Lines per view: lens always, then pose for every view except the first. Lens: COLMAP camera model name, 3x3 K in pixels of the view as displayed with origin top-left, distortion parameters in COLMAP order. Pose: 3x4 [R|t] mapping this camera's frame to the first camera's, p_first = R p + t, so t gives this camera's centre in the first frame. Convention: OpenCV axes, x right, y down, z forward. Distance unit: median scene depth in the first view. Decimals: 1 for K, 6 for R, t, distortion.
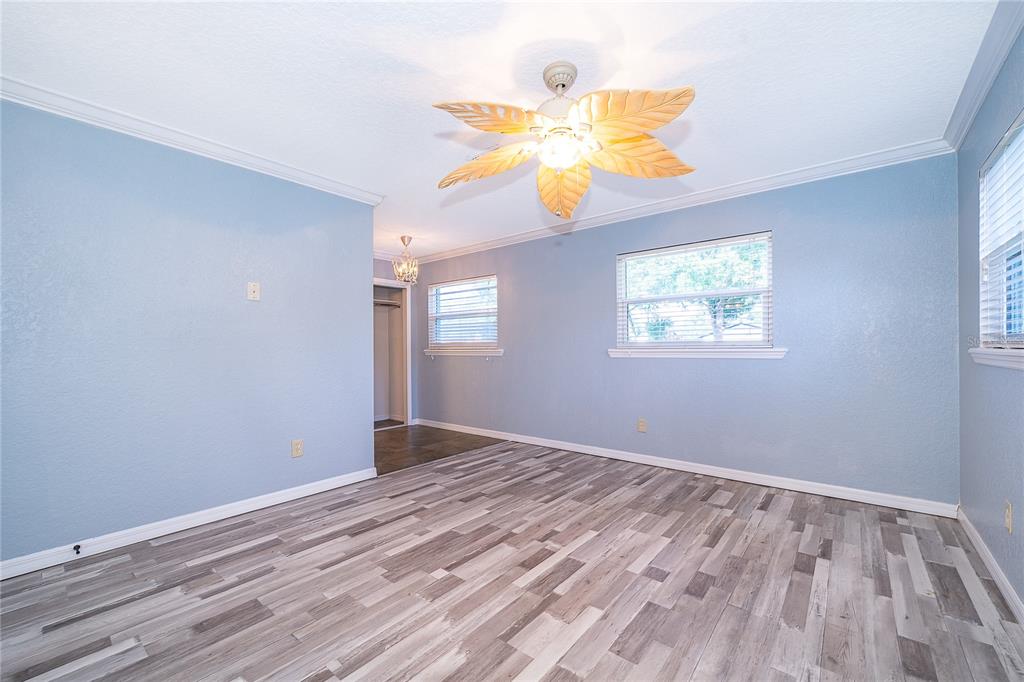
lens RADIAL K [[420.8, 0, 511.5], [0, 420.8, 351.5], [0, 0, 1]] dist [-0.001477, 0.000293]
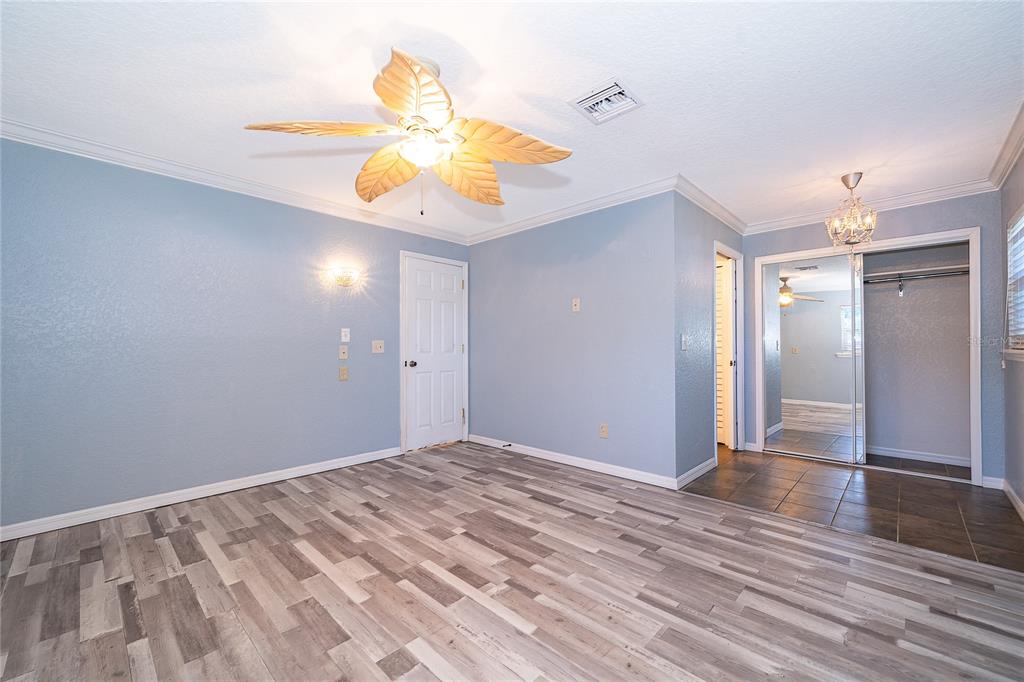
lens RADIAL K [[420.8, 0, 511.5], [0, 420.8, 351.5], [0, 0, 1]] dist [-0.001477, 0.000293]
pose [[-0.090464, 0.017238, -0.995751, 0.805935], [-0.003008, 0.999841, 0.017582, -0.017451], [0.995895, 0.004586, -0.090398, 0.977431]]
